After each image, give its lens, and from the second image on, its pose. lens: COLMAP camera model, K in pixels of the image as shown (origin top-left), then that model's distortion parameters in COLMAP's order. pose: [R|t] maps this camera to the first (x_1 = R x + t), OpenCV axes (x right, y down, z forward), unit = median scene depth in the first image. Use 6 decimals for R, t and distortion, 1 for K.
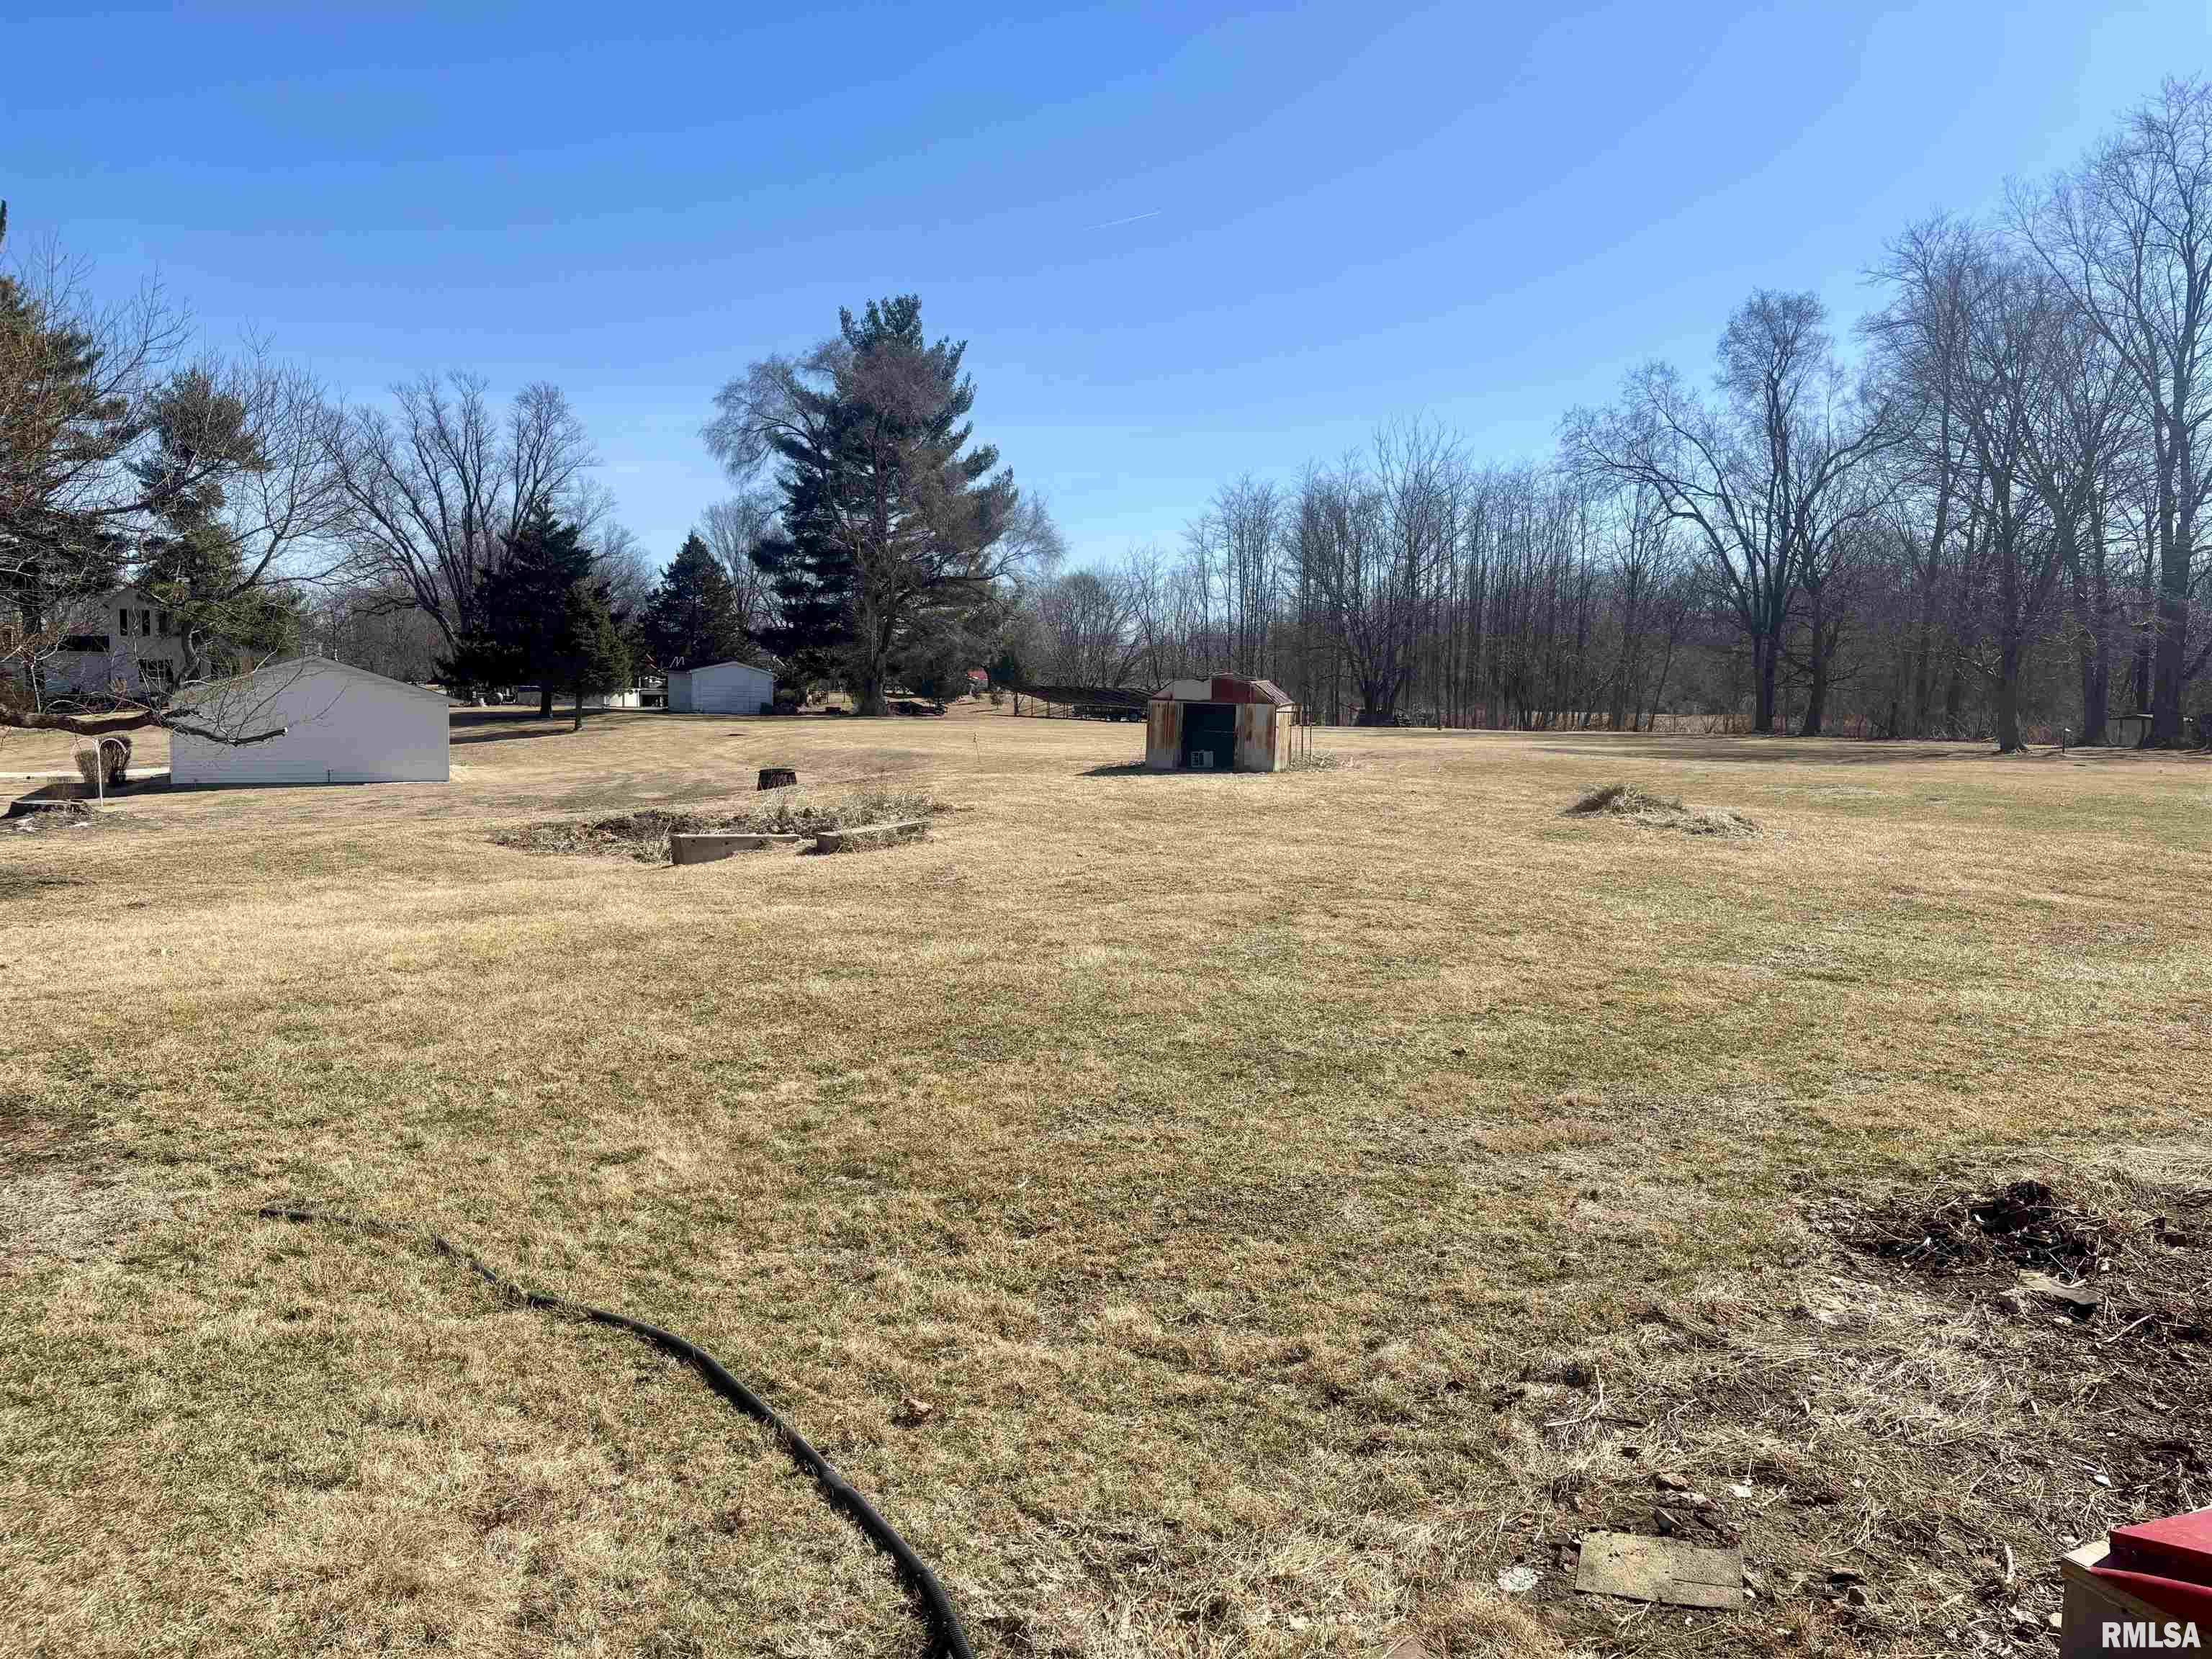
lens RADIAL K [[1659.4, 0, 1100.4], [0, 1659.4, 833.7], [0, 0, 1]] dist [0.053382, -0.056709]
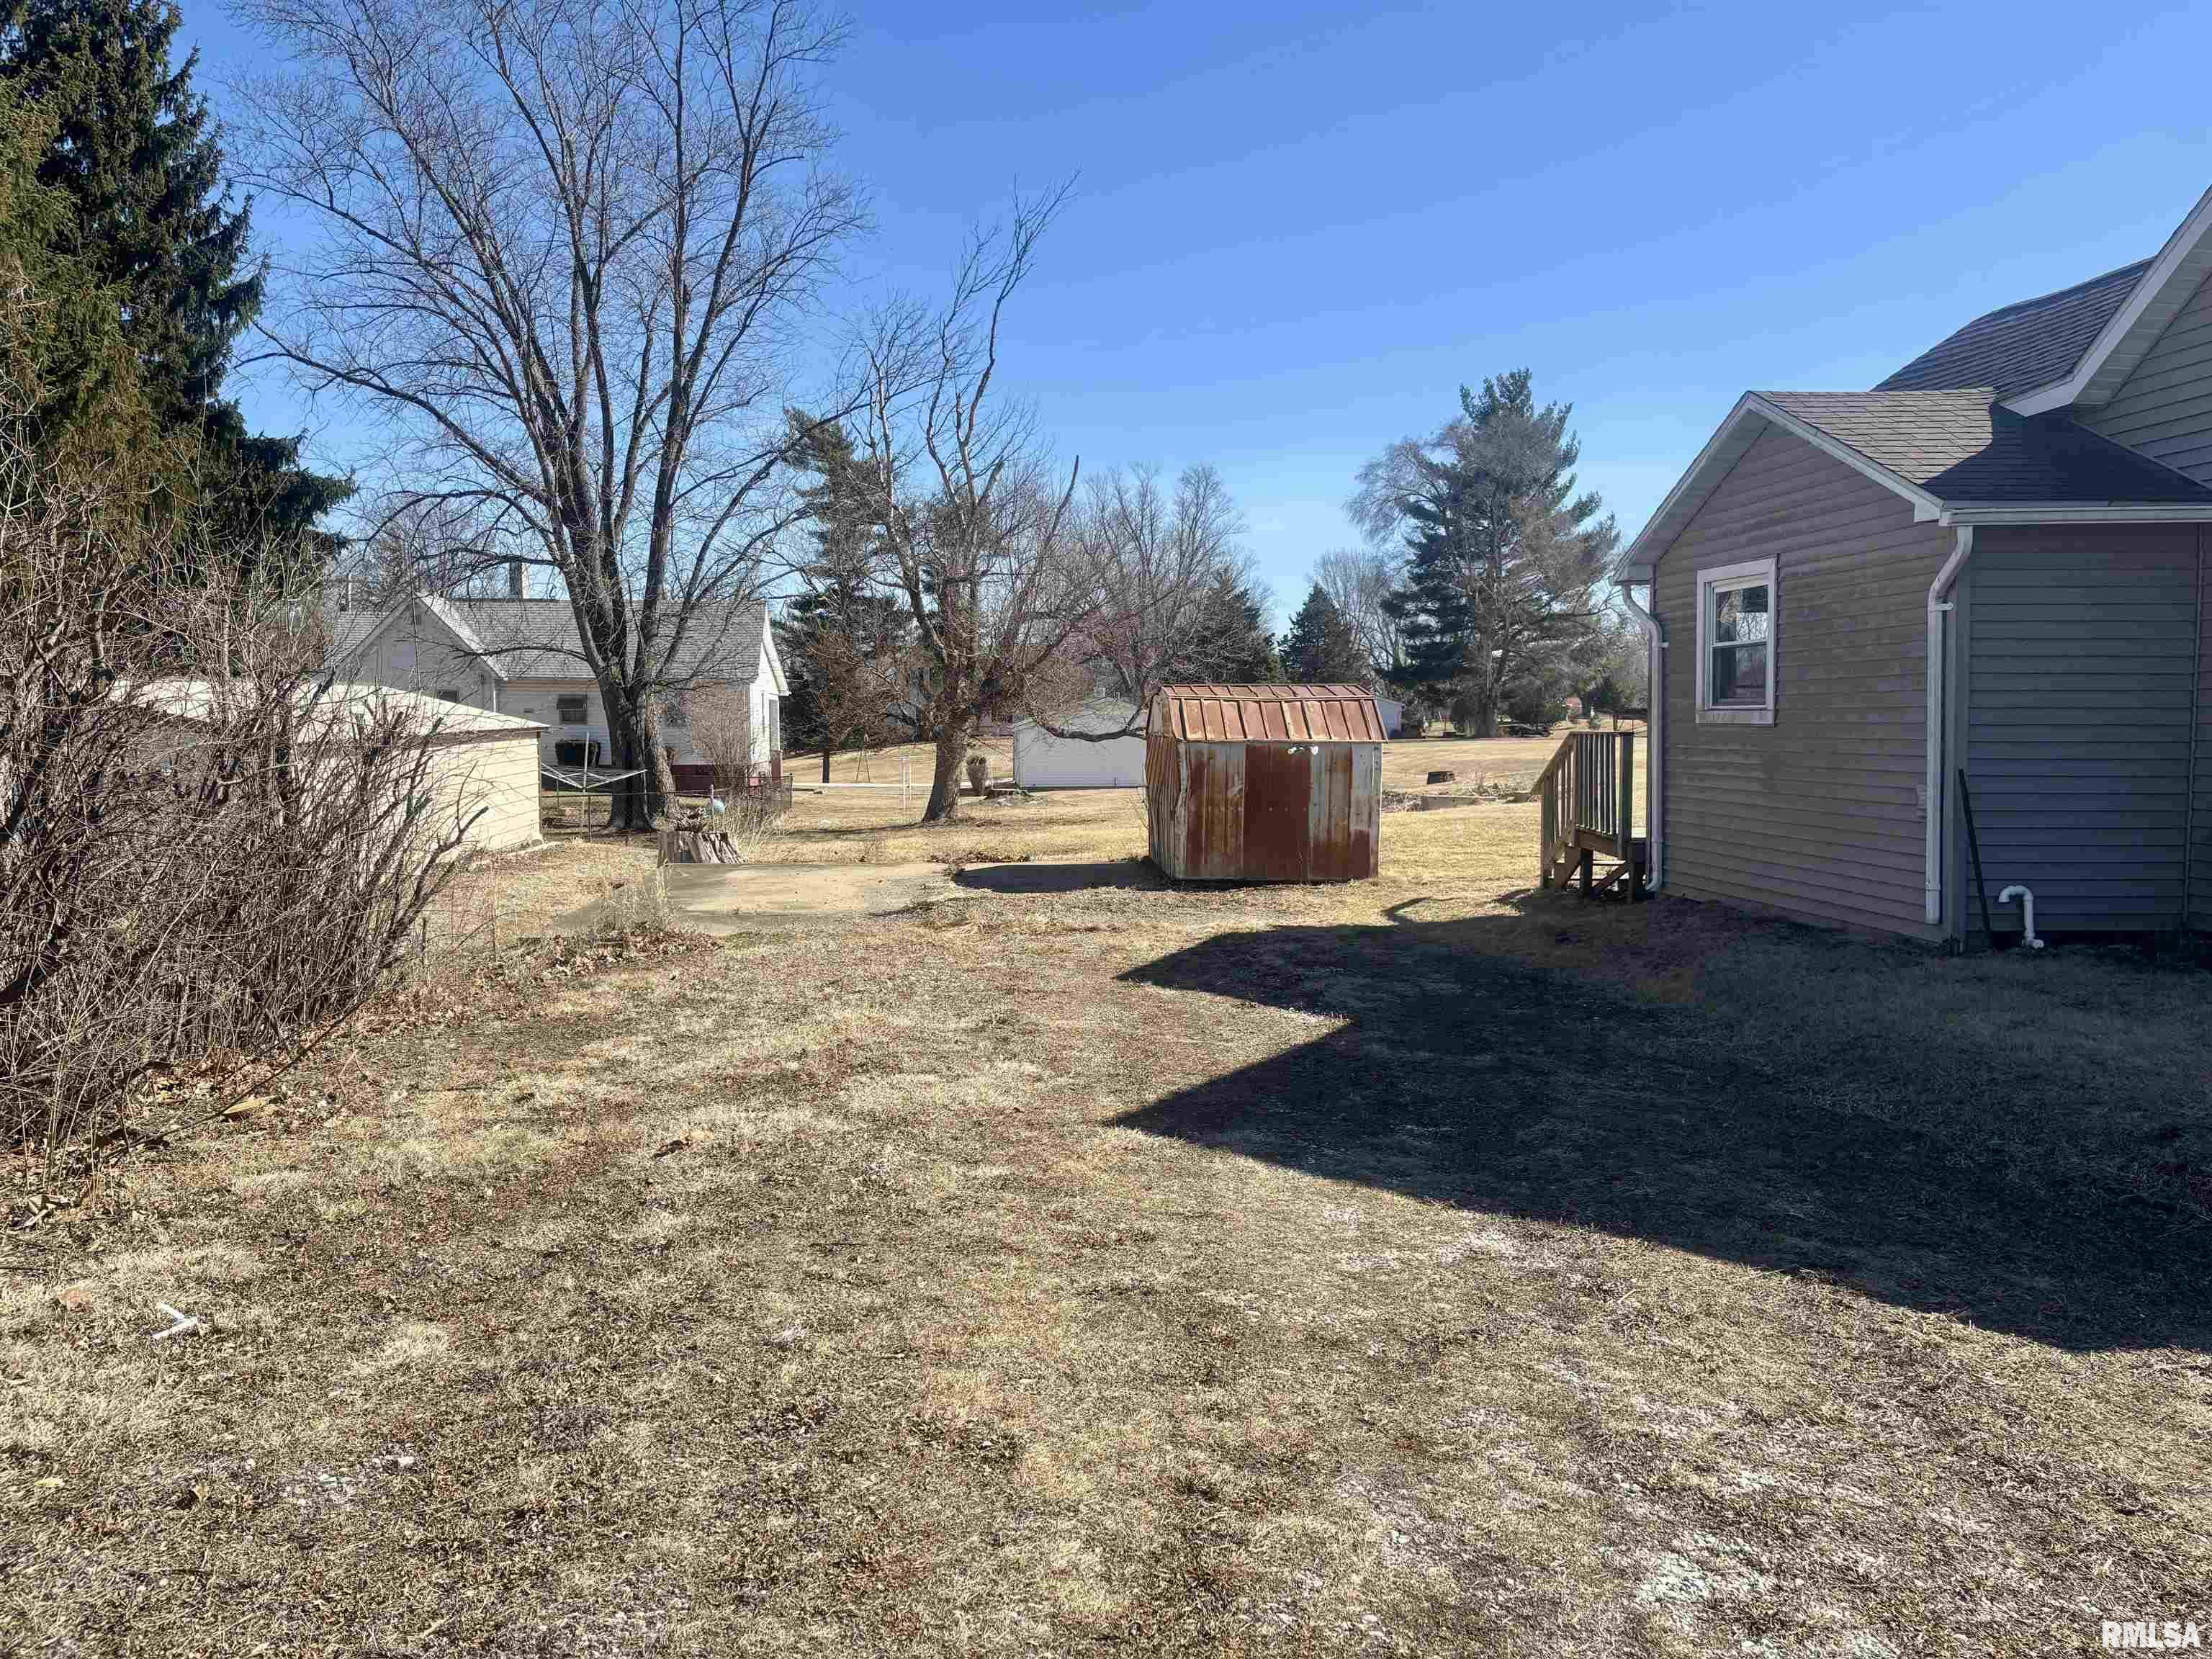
lens RADIAL K [[1659.4, 0, 1103.4], [0, 1659.4, 827.5], [0, 0, 1]] dist [0.053382, -0.056709]
pose [[0.941285, -0.000566, -0.337612, 0.001481], [-0.007366, 0.999726, -0.022211, 0.017484], [0.337532, 0.023394, 0.941023, -0.162197]]
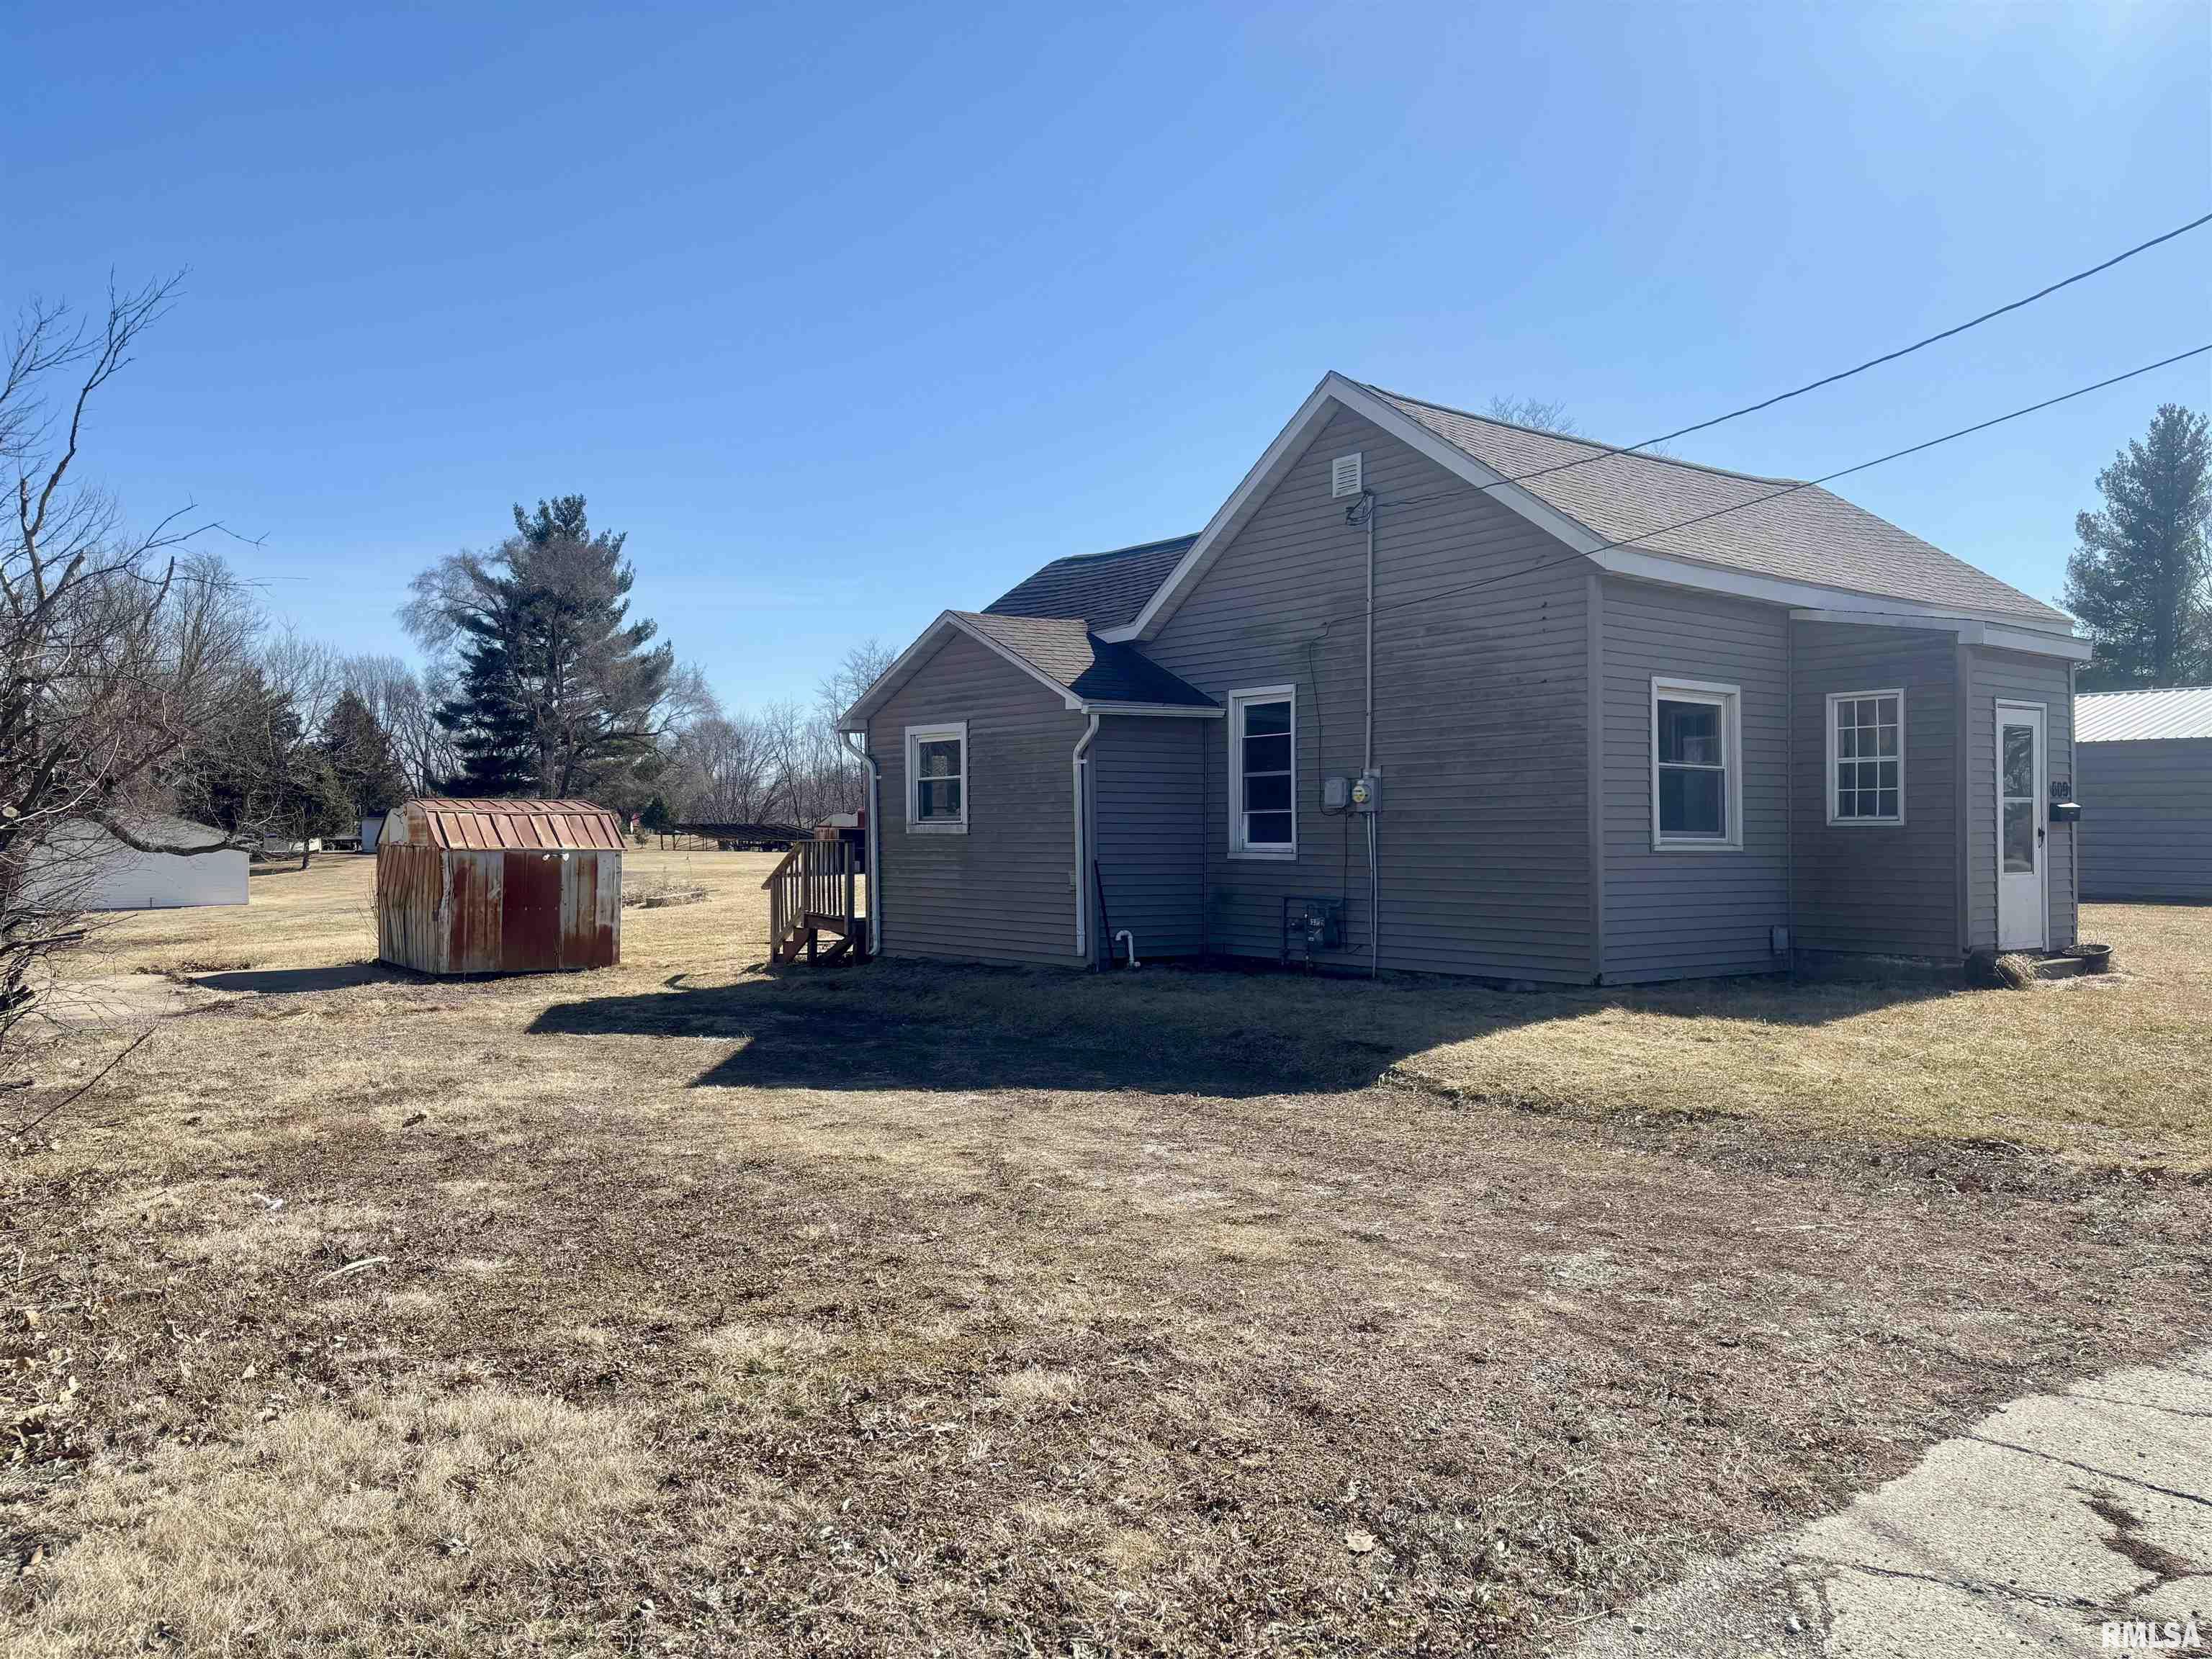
lens RADIAL K [[1659.4, 0, 1145.7], [0, 1659.4, 839.7], [0, 0, 1]] dist [0.053382, -0.056709]
pose [[0.968859, -0.023895, 0.246458, -0.021692], [0.043133, 0.996402, -0.072954, 0.021970], [-0.243828, 0.081313, 0.966404, -0.214816]]
